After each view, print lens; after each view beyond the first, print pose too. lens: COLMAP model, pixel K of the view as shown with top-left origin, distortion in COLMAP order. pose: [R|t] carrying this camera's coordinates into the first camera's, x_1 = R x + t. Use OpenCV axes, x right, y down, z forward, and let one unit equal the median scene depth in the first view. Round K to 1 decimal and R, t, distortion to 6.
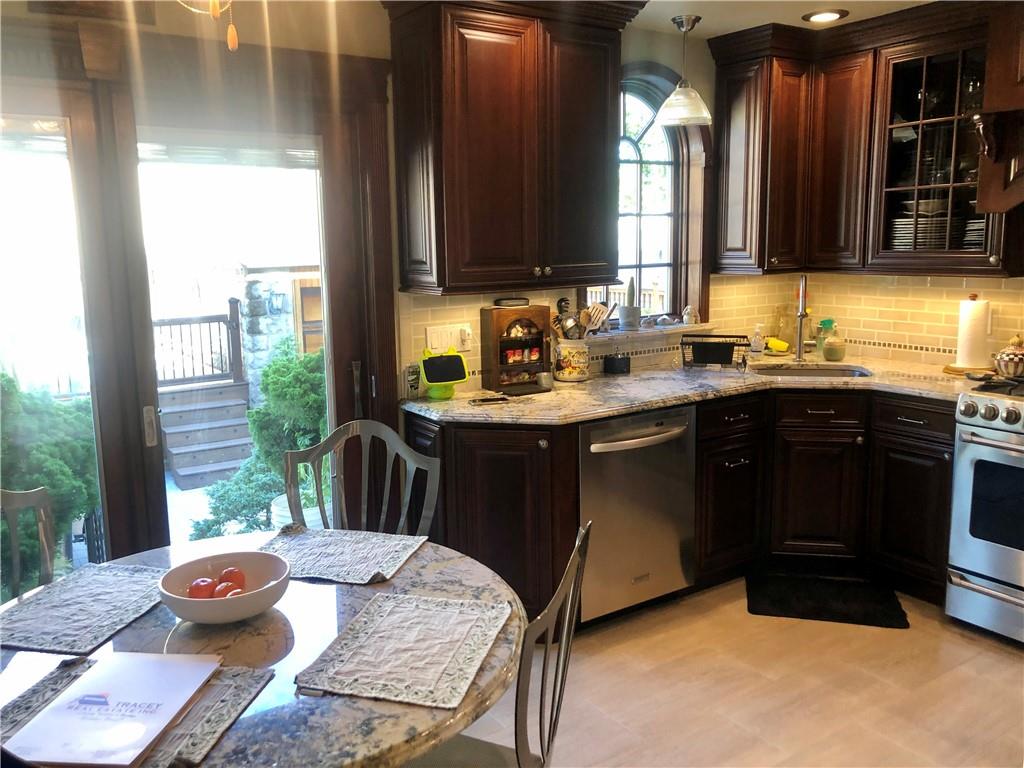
lens RADIAL K [[832.8, 0, 502.6], [0, 832.8, 380.7], [0, 0, 1]] dist [0.009810, 0.000875]
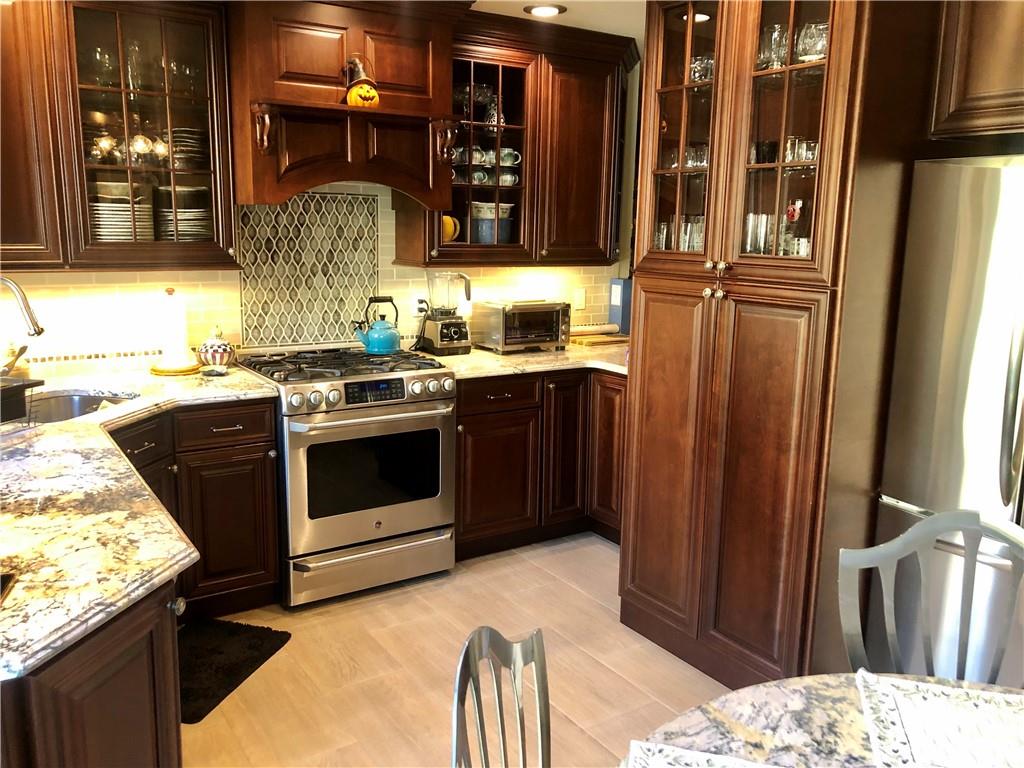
lens RADIAL K [[832.8, 0, 502.2], [0, 832.8, 384.3], [0, 0, 1]] dist [0.009810, 0.000875]
pose [[0.020746, -0.170076, 0.985213, -0.419659], [0.150806, 0.974682, 0.165082, -0.111066], [-0.988346, 0.145152, 0.045869, 0.691010]]
